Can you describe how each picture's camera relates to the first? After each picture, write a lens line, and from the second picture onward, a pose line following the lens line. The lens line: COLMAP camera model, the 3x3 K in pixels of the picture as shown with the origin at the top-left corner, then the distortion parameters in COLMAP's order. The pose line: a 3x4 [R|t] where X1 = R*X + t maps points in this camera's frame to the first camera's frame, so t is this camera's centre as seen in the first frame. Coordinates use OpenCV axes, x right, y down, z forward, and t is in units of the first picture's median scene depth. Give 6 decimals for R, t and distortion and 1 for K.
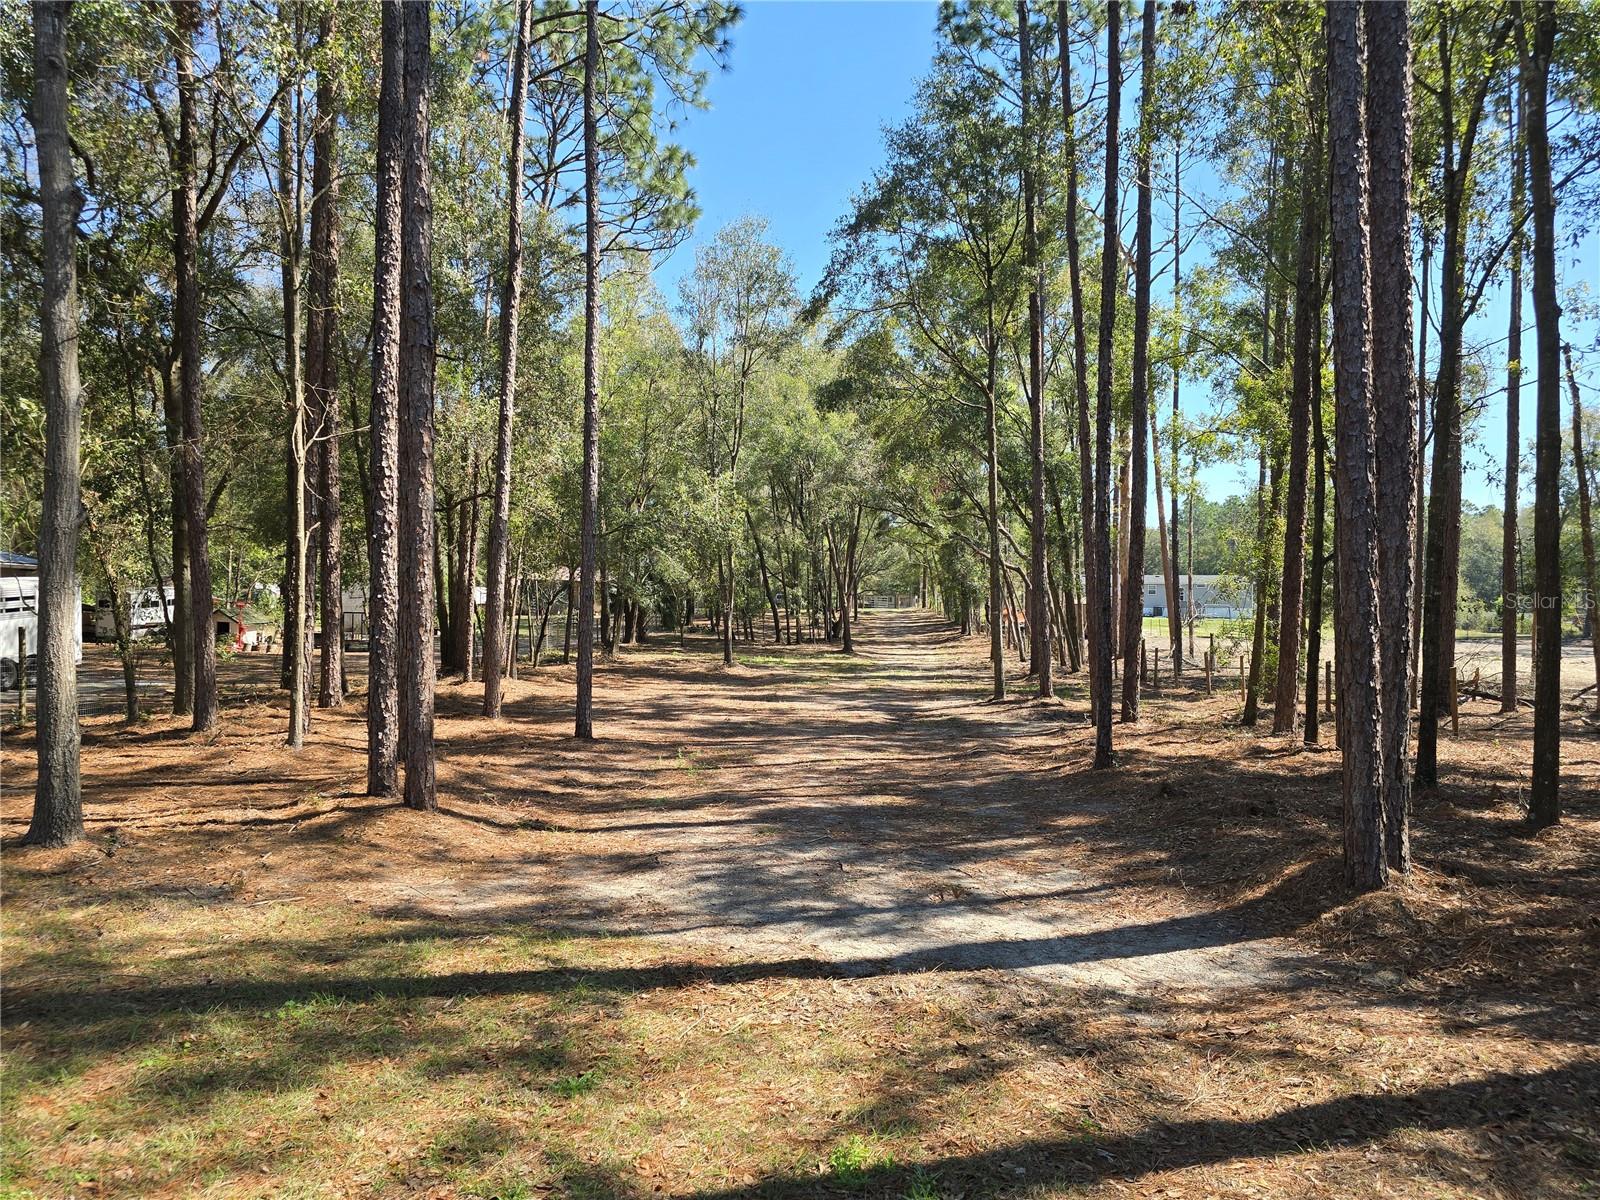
lens RADIAL K [[1064.4, 0, 800.3], [0, 1064.4, 593.3], [0, 0, 1]] dist [0.071884, -0.007046]
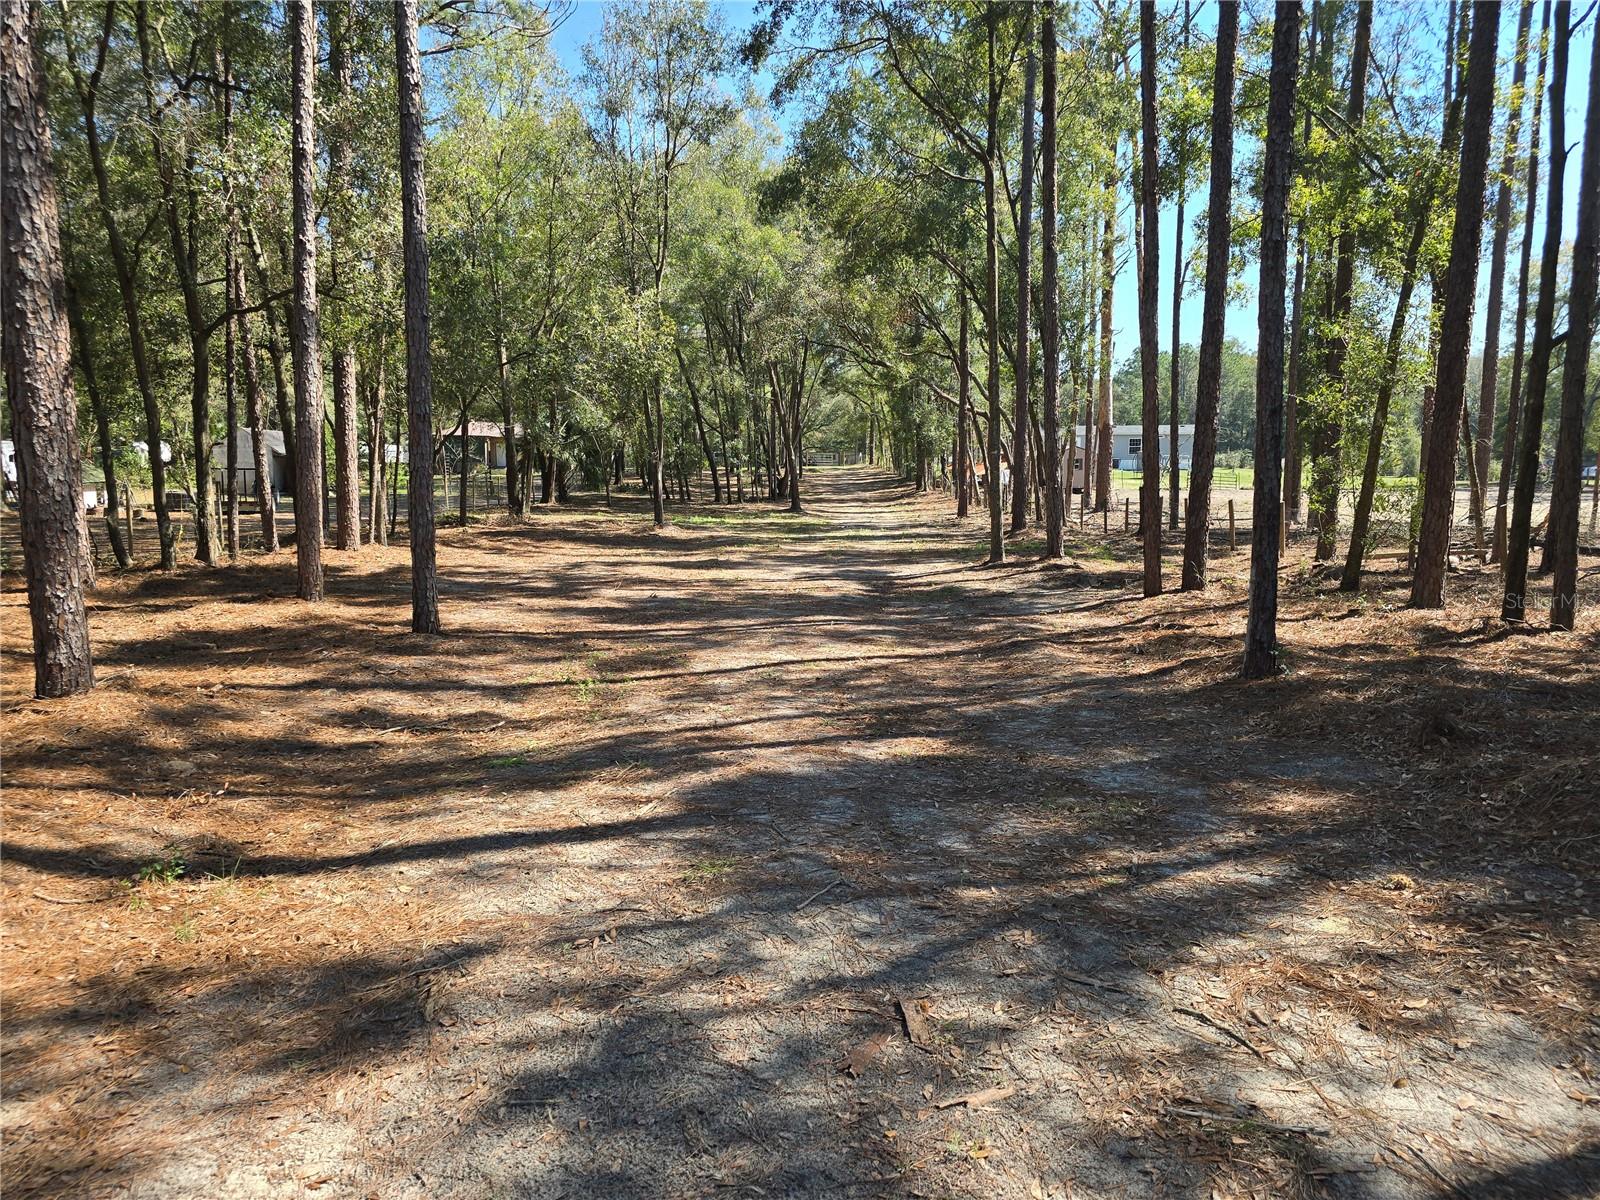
lens RADIAL K [[1064.4, 0, 802.2], [0, 1064.4, 615.4], [0, 0, 1]] dist [0.071884, -0.007046]
pose [[0.998203, -0.018460, 0.057018, -0.003718], [0.009767, 0.988769, 0.149133, 0.011916], [-0.059130, -0.148308, 0.987172, 0.138997]]
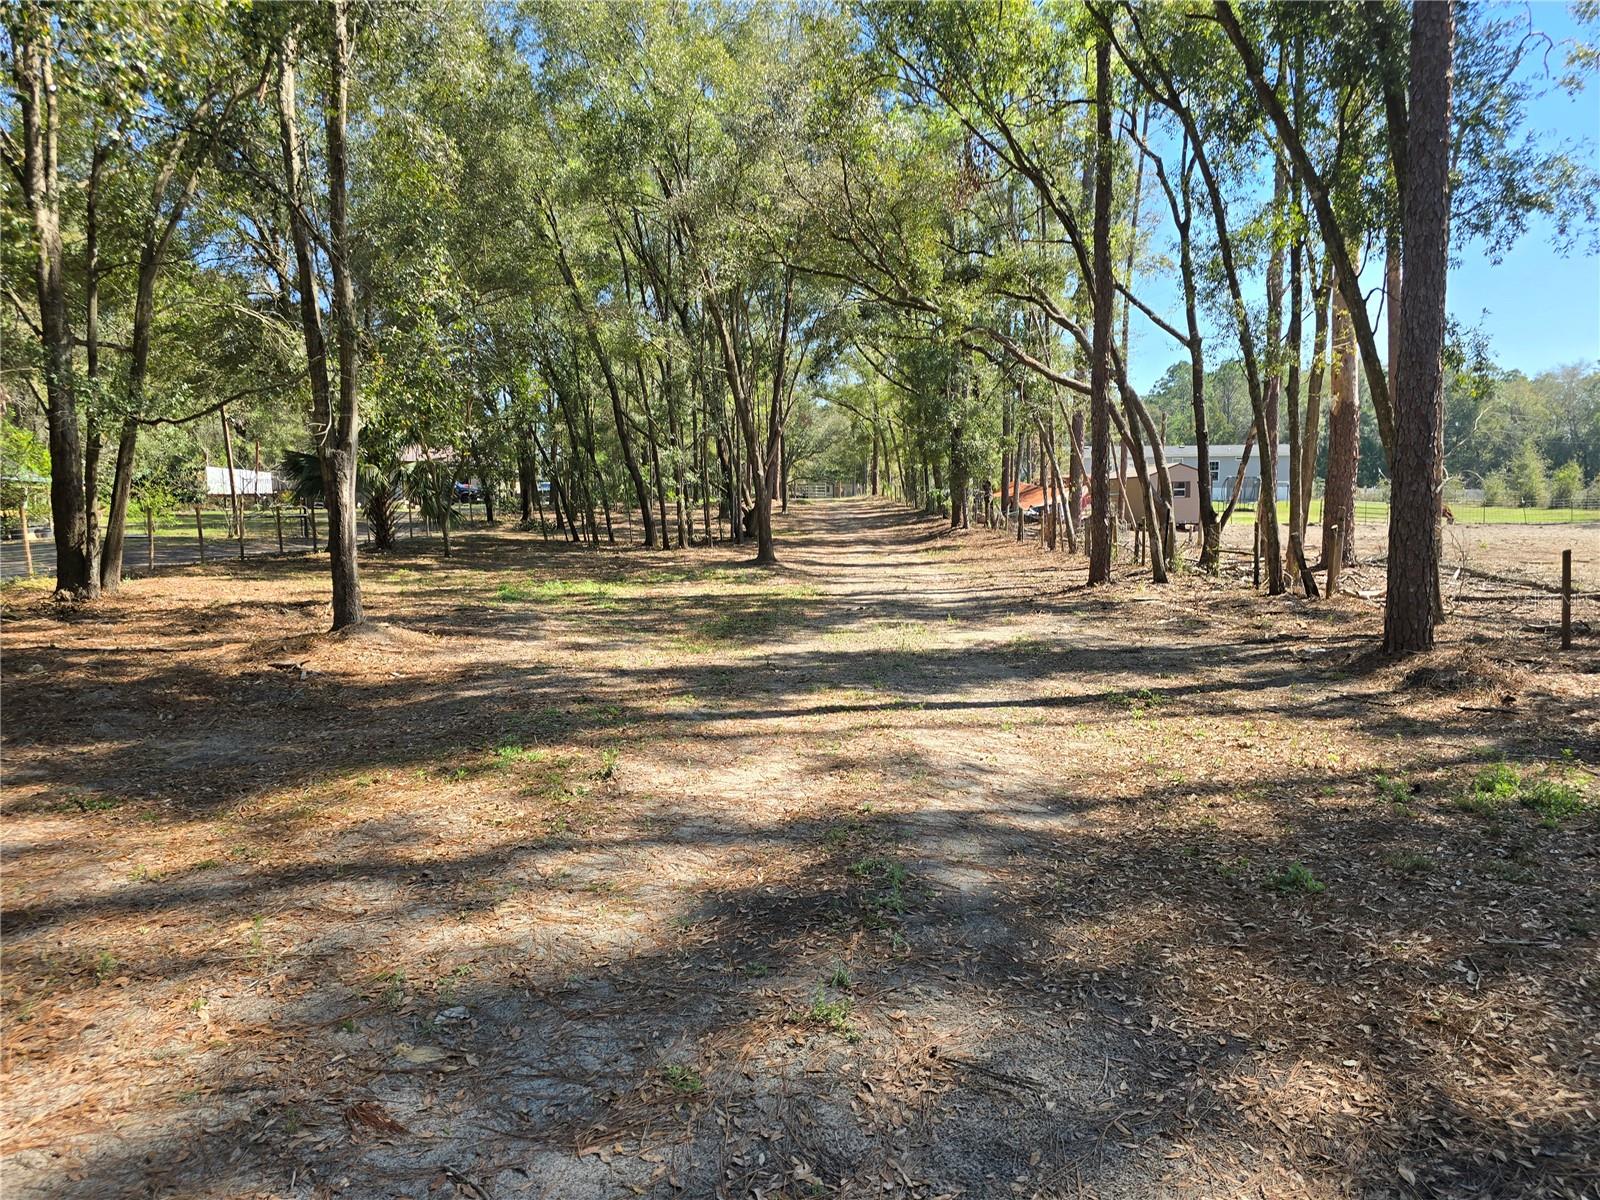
lens RADIAL K [[1064.4, 0, 800.6], [0, 1064.4, 594.6], [0, 0, 1]] dist [0.071884, -0.007046]
pose [[0.997848, -0.018755, 0.062828, 0.039456], [0.012693, 0.995346, 0.095525, 0.029467], [-0.064327, -0.094522, 0.993442, 0.666519]]
